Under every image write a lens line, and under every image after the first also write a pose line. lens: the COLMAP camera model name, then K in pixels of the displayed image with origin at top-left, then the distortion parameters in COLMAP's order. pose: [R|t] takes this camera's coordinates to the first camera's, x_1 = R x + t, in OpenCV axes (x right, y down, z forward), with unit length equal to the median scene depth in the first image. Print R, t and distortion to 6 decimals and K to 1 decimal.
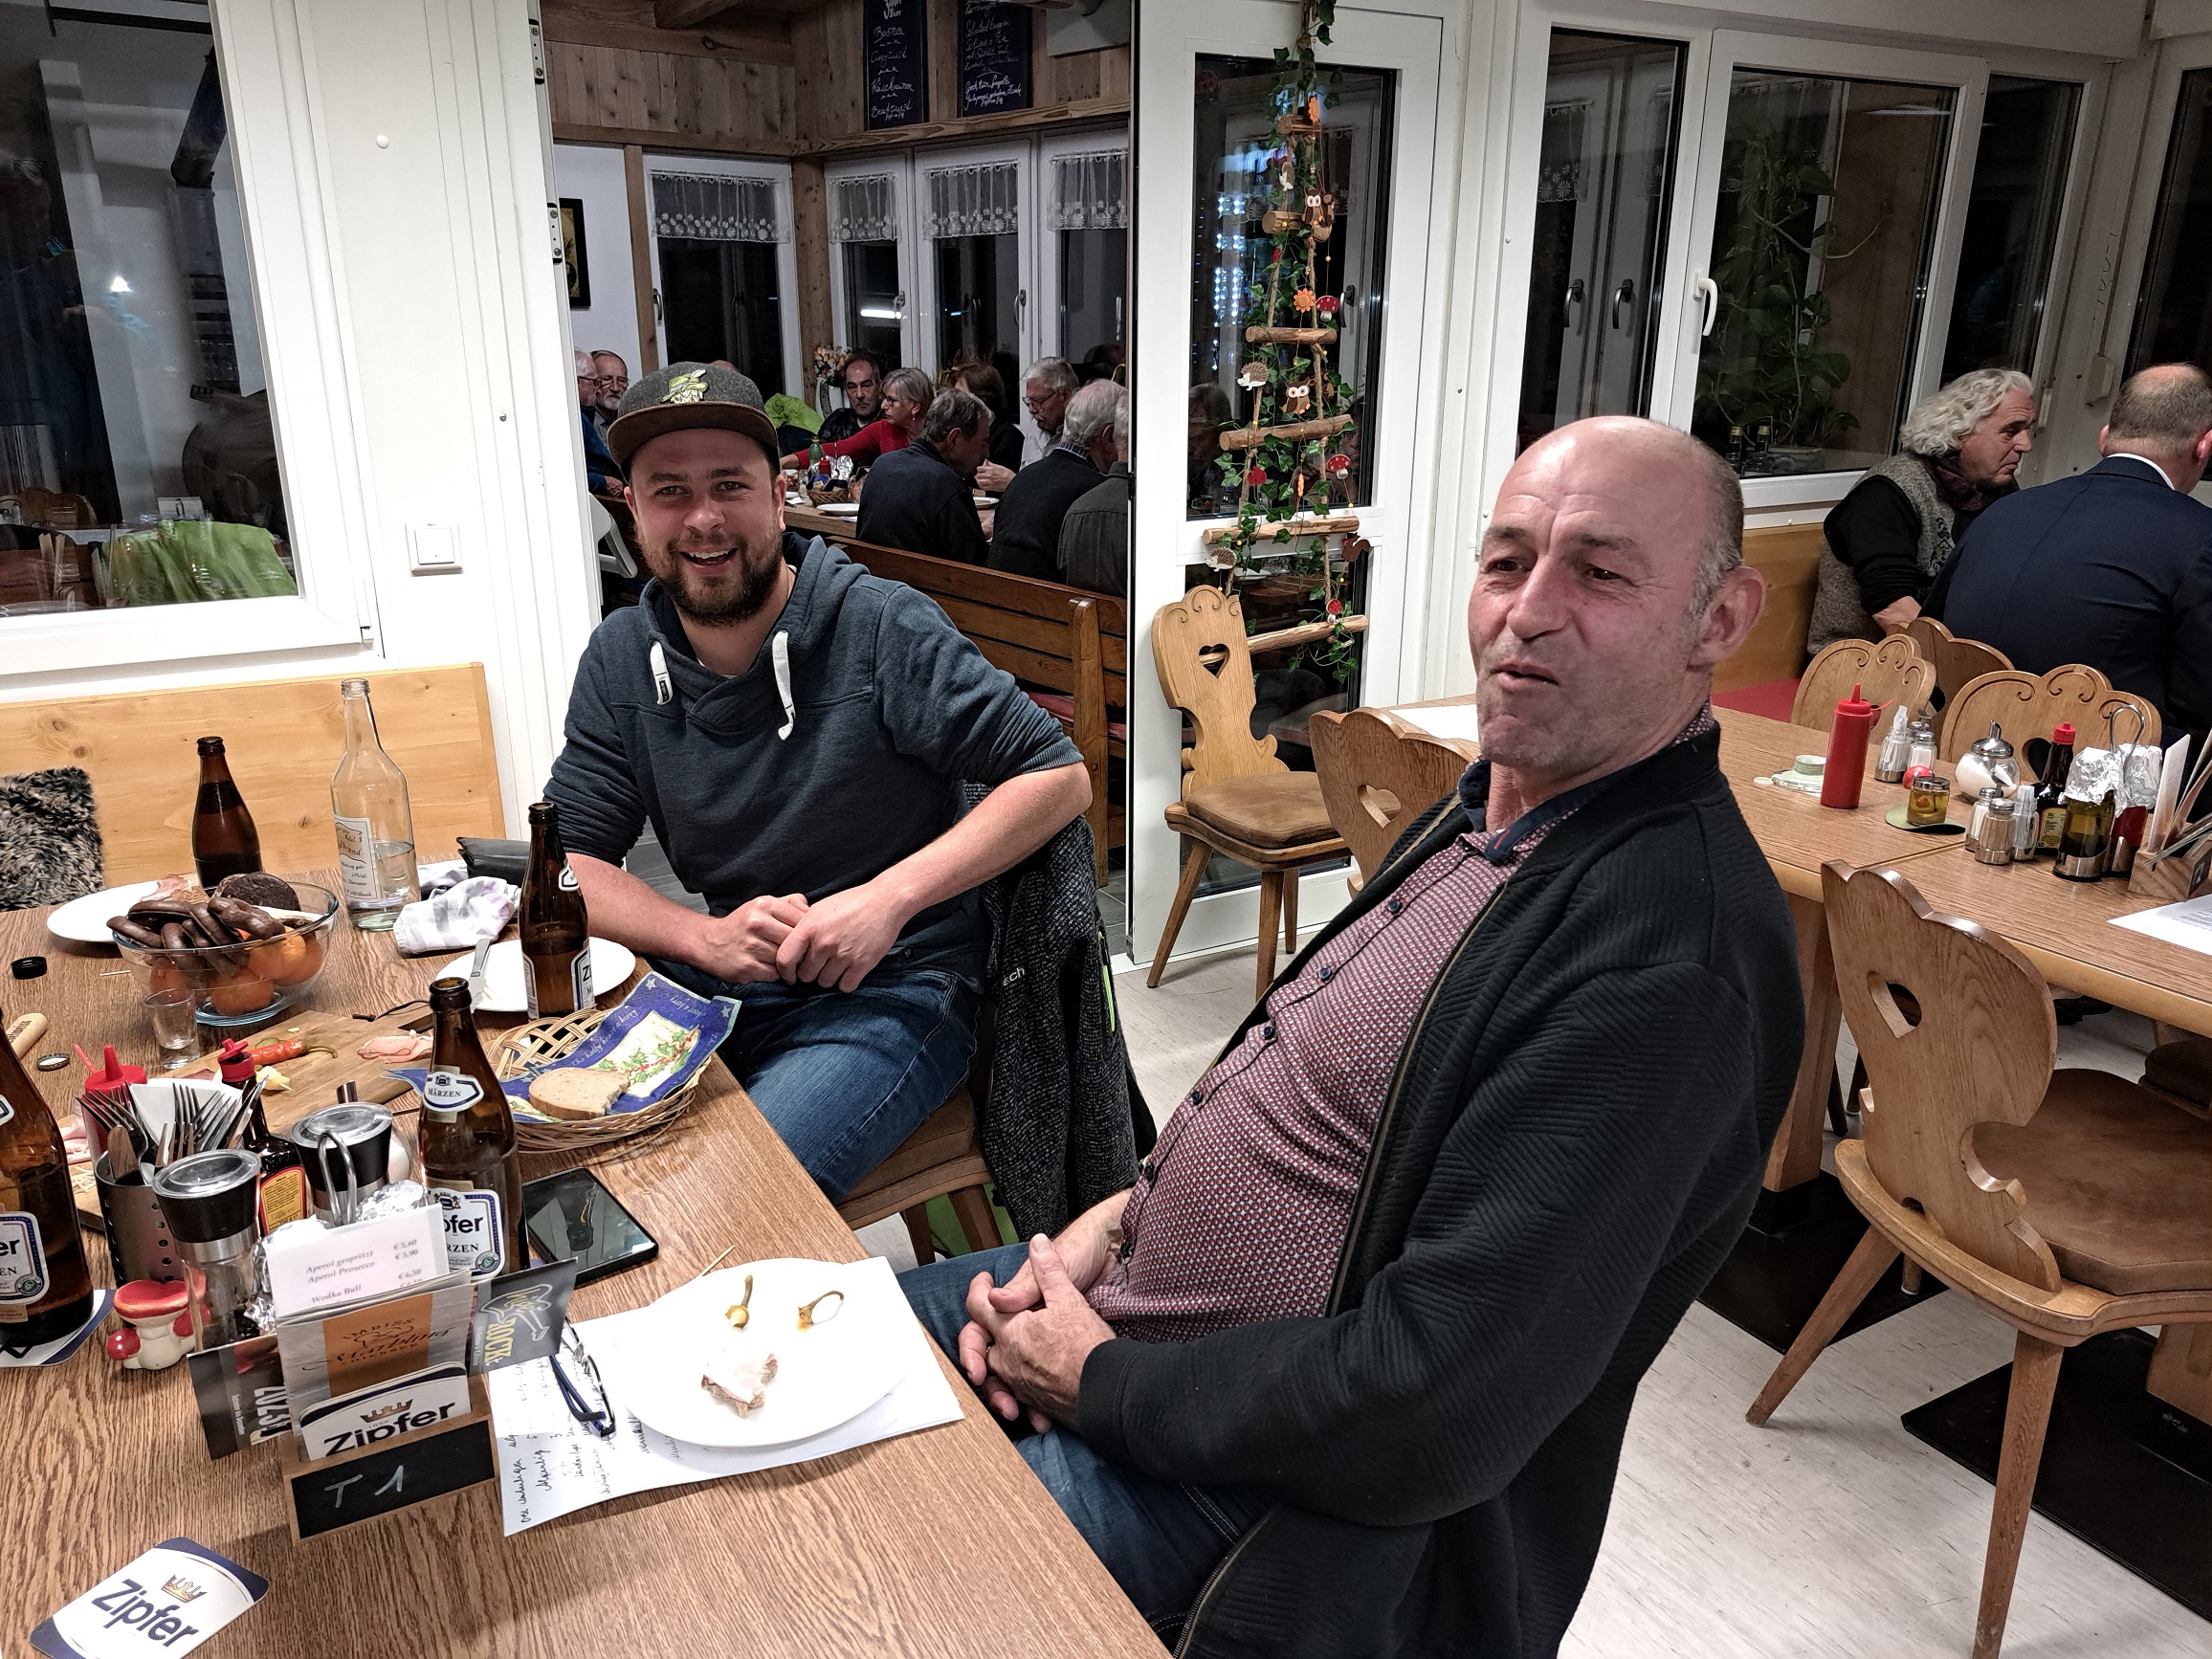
lens RADIAL K [[1595.0, 0, 1098.9], [0, 1595.0, 836.5], [0, 0, 1]] dist [0.085514, -0.129634]
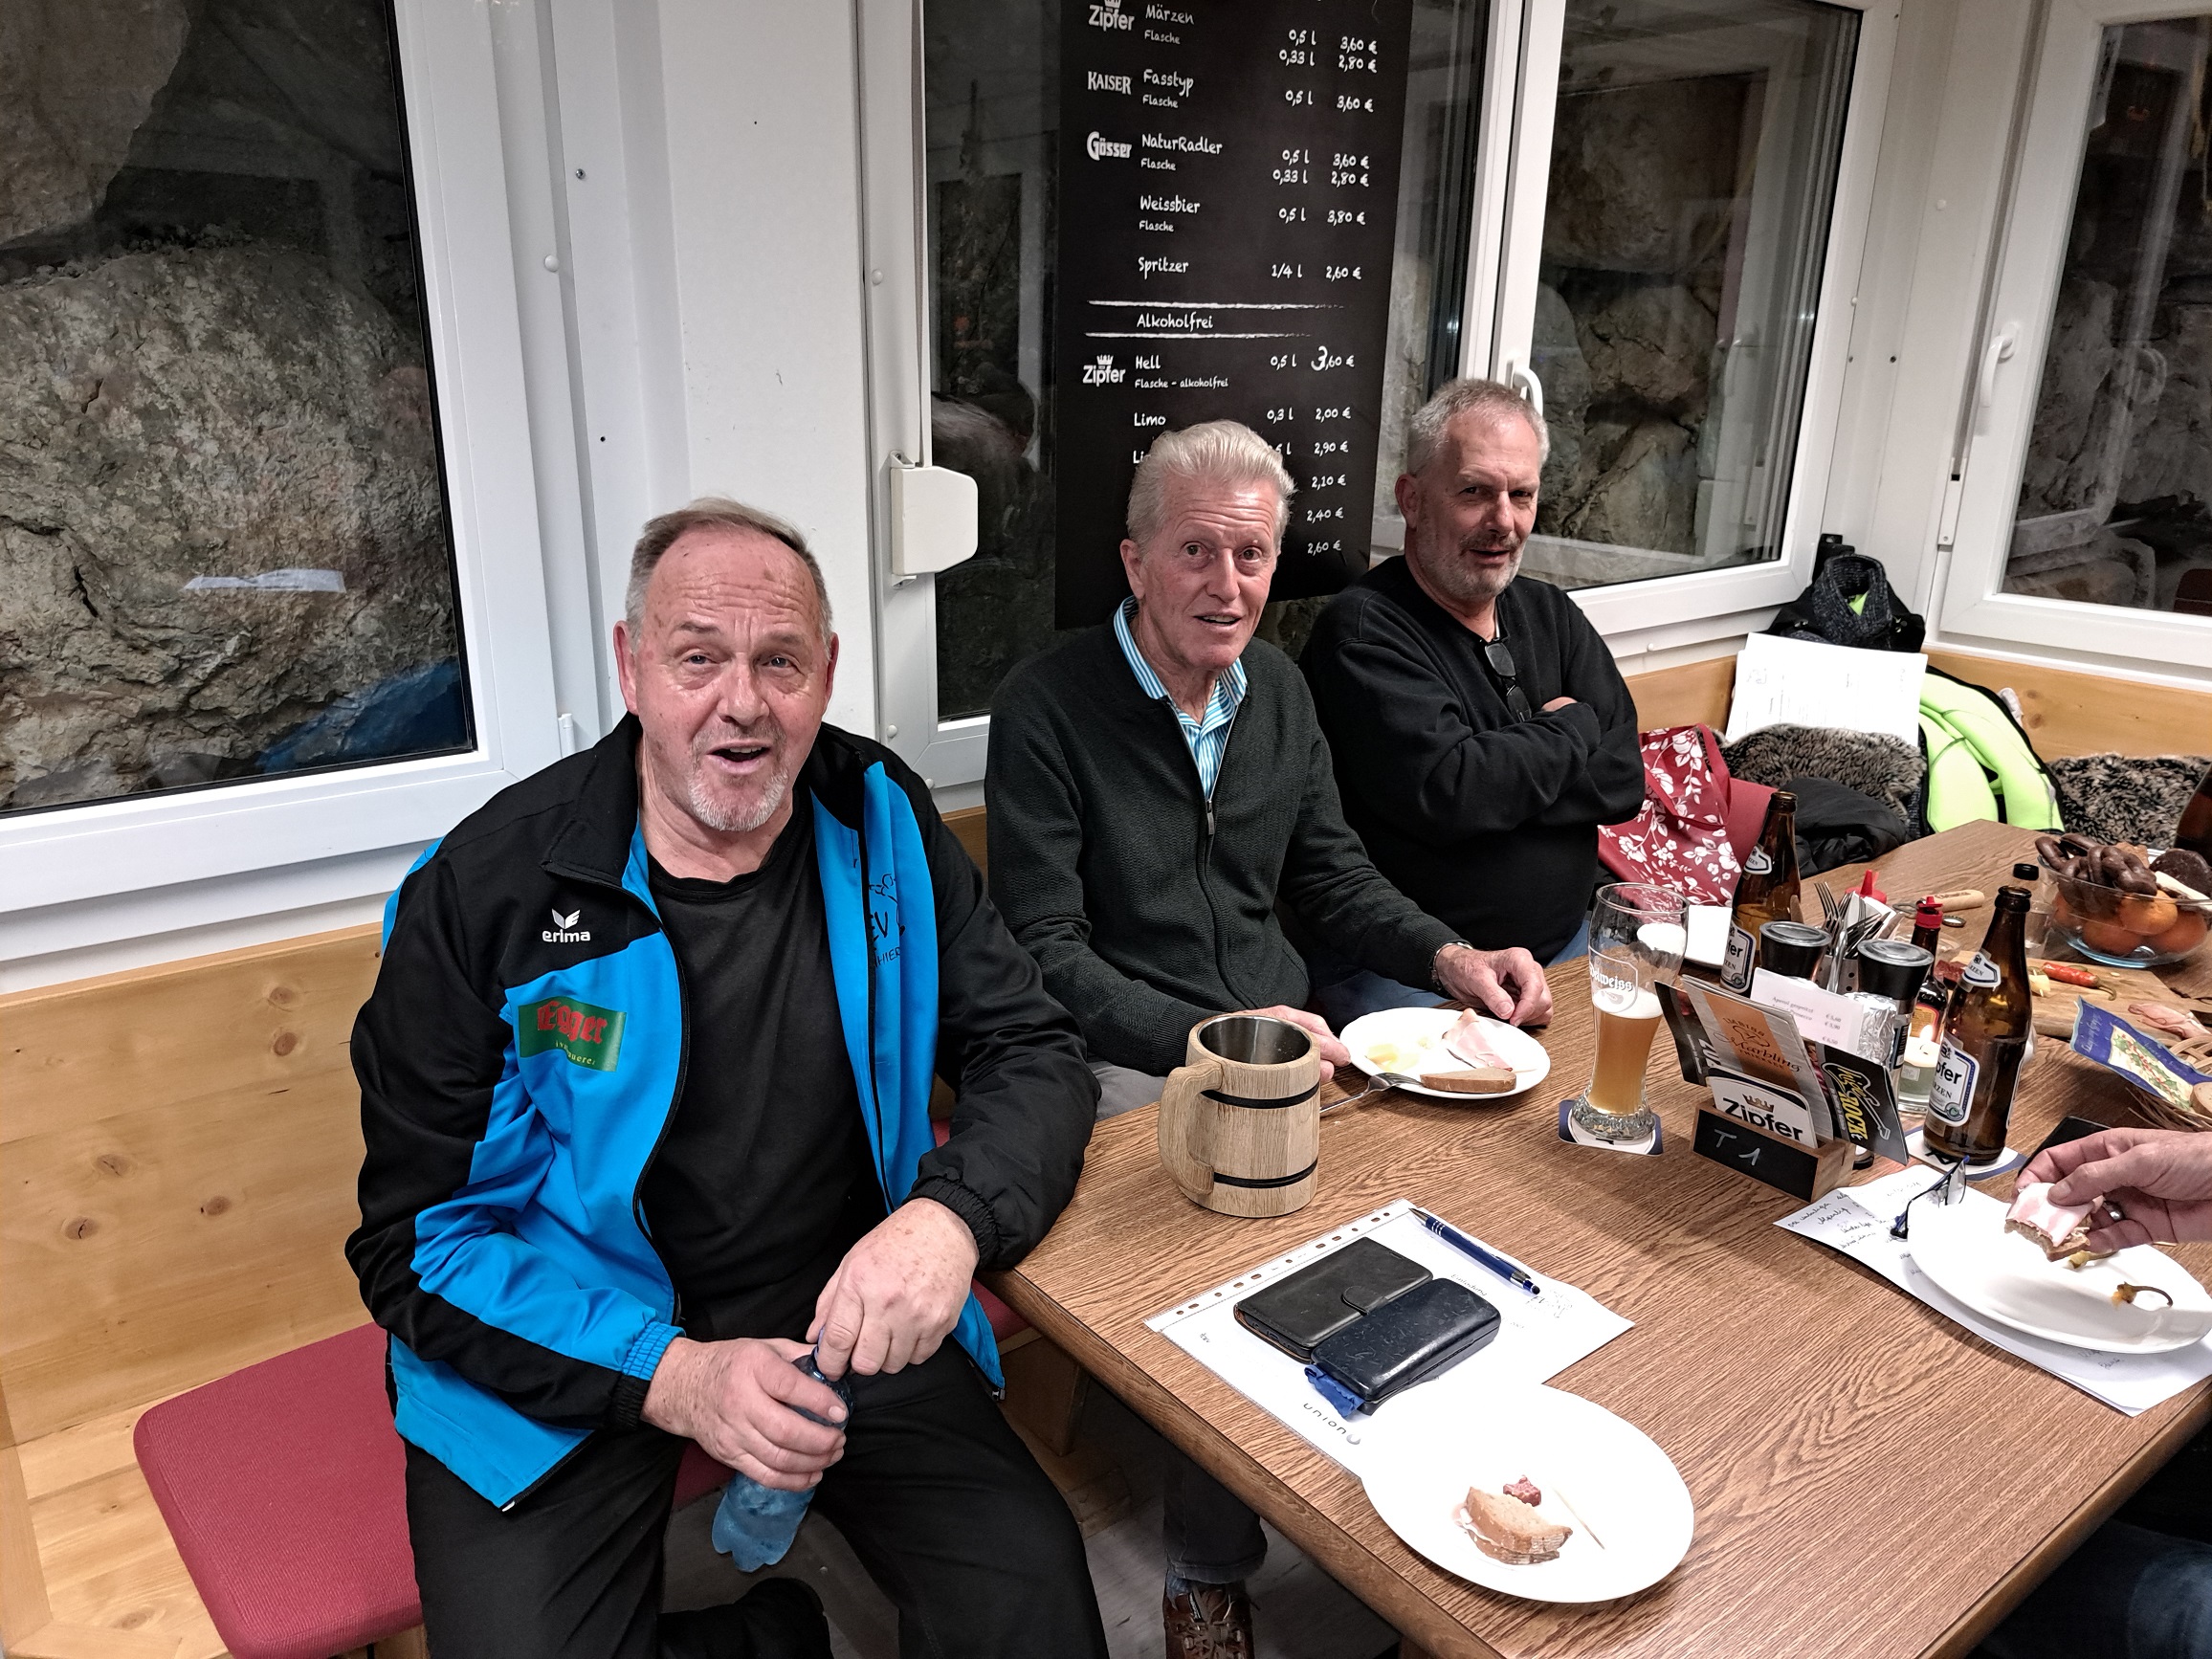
lens RADIAL K [[1595.0, 0, 1098.9], [0, 1595.0, 836.5], [0, 0, 1]] dist [0.085514, -0.129634]
pose [[0.148577, 0.291305, -0.945022, 0.748881], [-0.311162, 0.920860, 0.234936, -0.026990], [0.938671, 0.259149, 0.227462, 0.031855]]
